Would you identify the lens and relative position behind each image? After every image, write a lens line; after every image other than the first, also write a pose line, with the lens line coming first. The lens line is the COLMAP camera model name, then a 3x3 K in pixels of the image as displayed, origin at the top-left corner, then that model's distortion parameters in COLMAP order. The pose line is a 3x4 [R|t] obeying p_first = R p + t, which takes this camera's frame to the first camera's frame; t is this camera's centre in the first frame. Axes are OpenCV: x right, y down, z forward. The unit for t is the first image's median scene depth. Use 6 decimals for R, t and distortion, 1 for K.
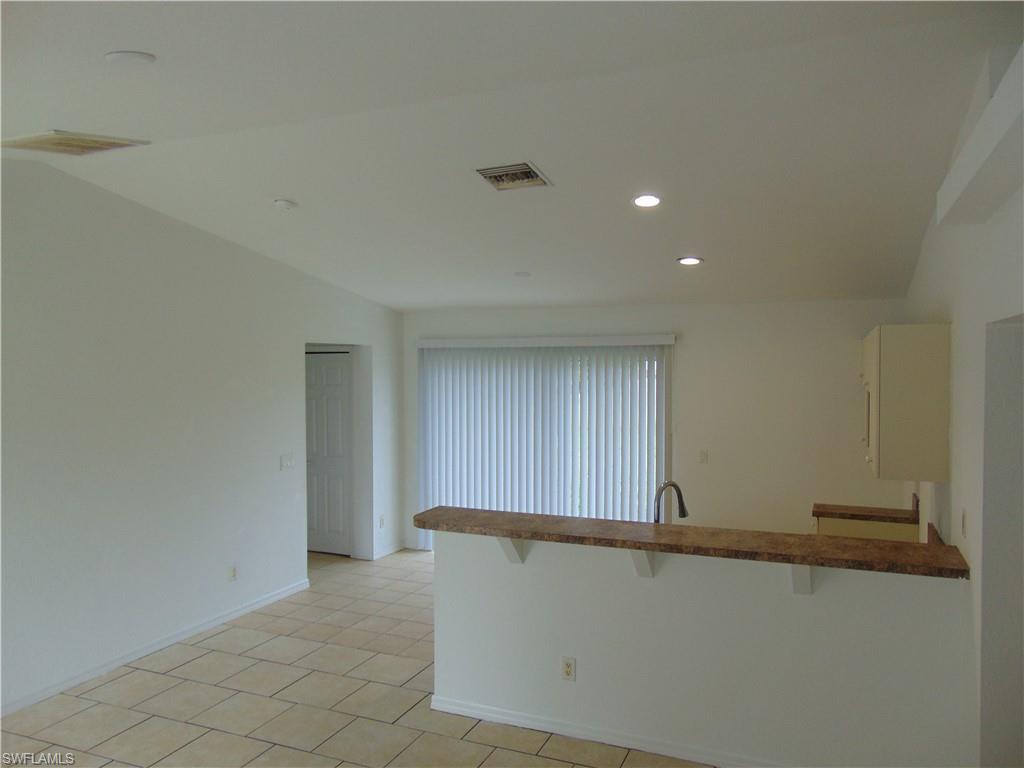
lens RADIAL K [[757.7, 0, 511.6], [0, 757.7, 387.3], [0, 0, 1]] dist [-0.008614, 0.001199]
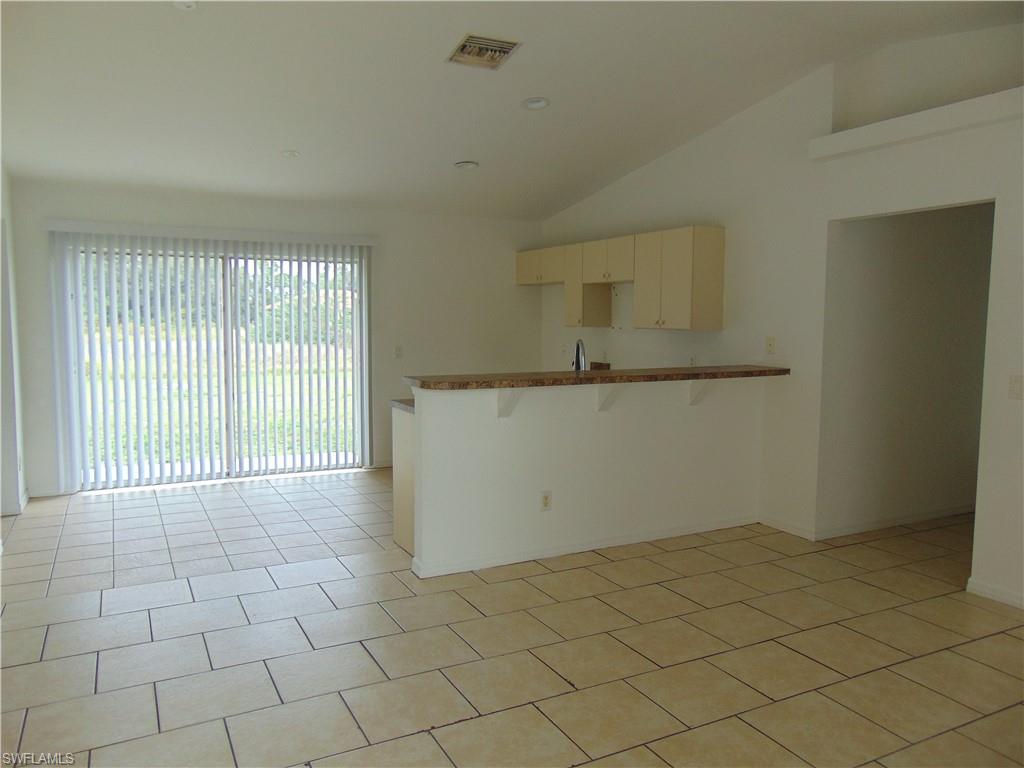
lens RADIAL K [[757.7, 0, 512.0], [0, 757.7, 381.7], [0, 0, 1]] dist [-0.008614, 0.001199]
pose [[0.623607, -0.059320, 0.779484, -0.852740], [0.014336, 0.997817, 0.064466, 0.114284], [-0.781606, -0.029027, 0.623096, 0.321644]]
